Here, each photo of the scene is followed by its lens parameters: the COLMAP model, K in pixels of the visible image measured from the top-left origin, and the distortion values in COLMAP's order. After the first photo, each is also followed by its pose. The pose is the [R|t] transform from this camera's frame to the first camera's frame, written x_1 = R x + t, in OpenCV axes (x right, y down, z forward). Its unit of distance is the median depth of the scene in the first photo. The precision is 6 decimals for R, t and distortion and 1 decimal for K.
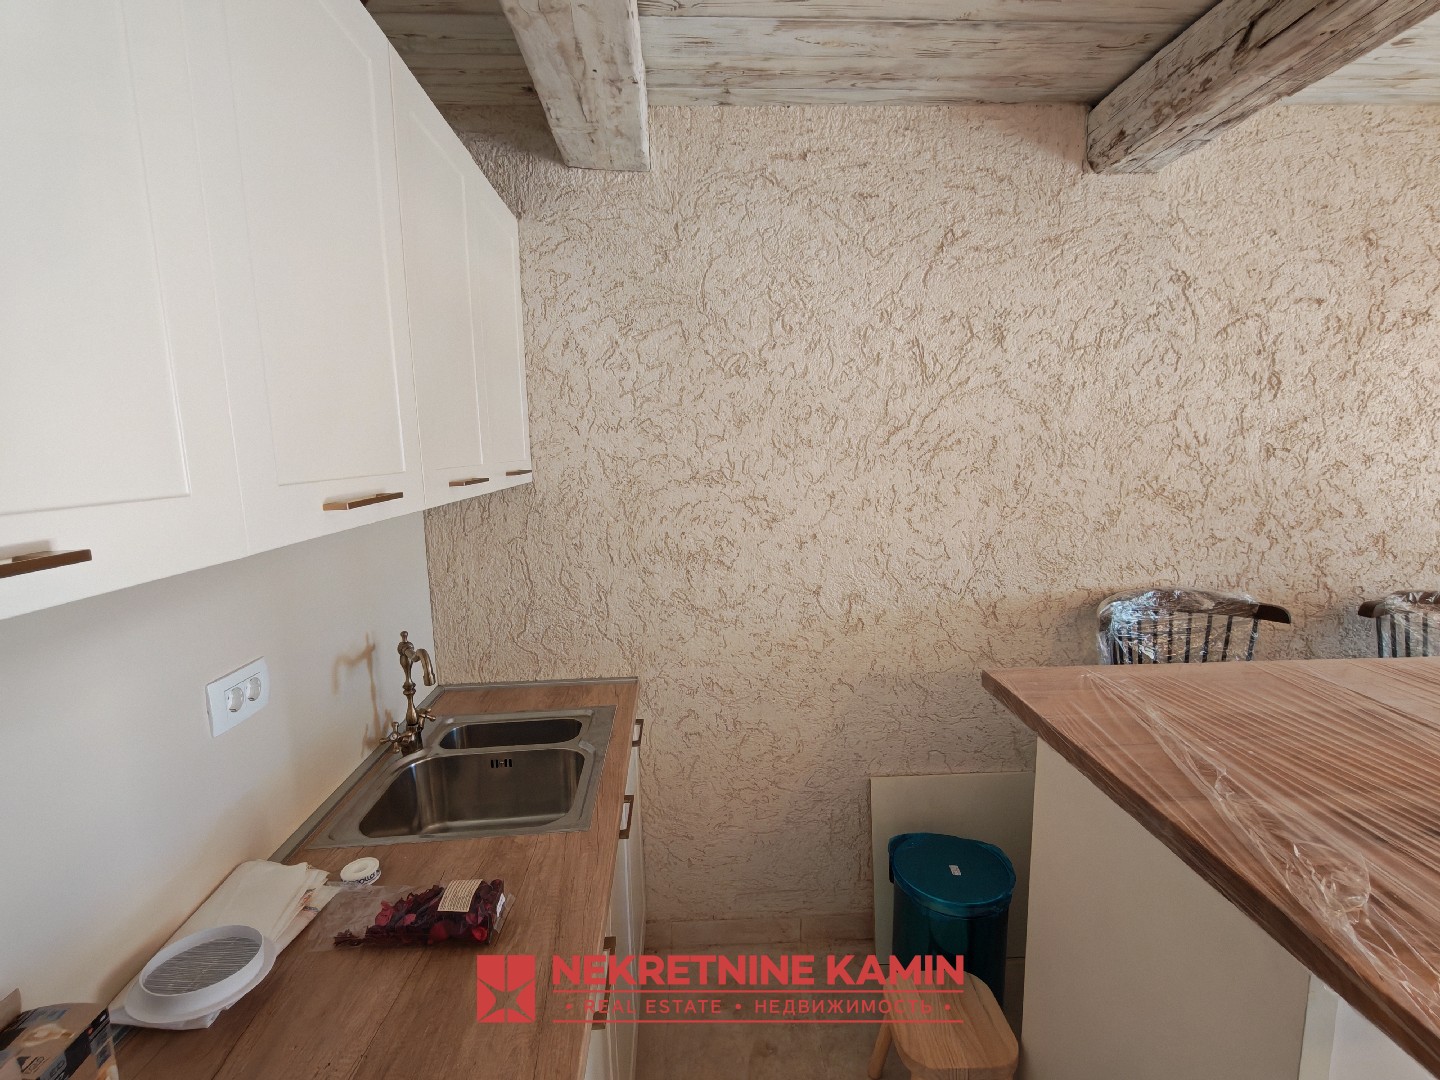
lens RADIAL K [[658.7, 0, 718.7], [0, 658.7, 539.6], [0, 0, 1]] dist [-0.001402, 0.000732]
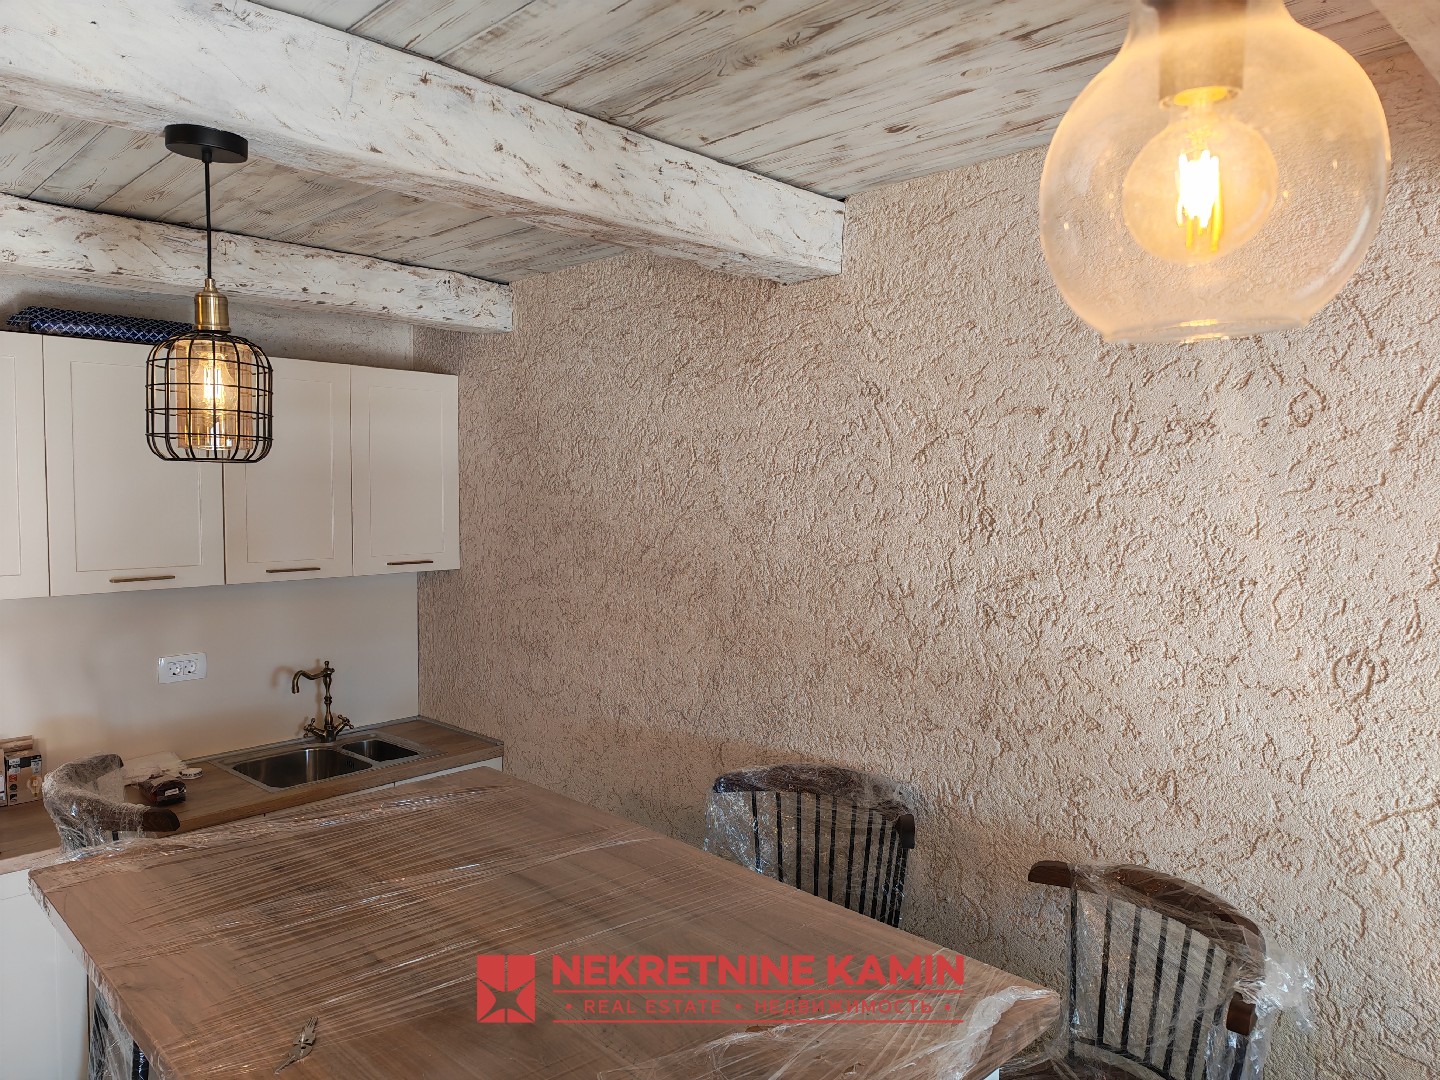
lens RADIAL K [[978.0, 0, 720.5], [0, 978.0, 539.0], [0, 0, 1]] dist [0.054500, -0.059472]
pose [[0.676542, 0.064331, -0.733589, 1.440674], [-0.124749, 0.991791, -0.028075, -0.152457], [0.725761, 0.110508, 0.679013, 0.054680]]
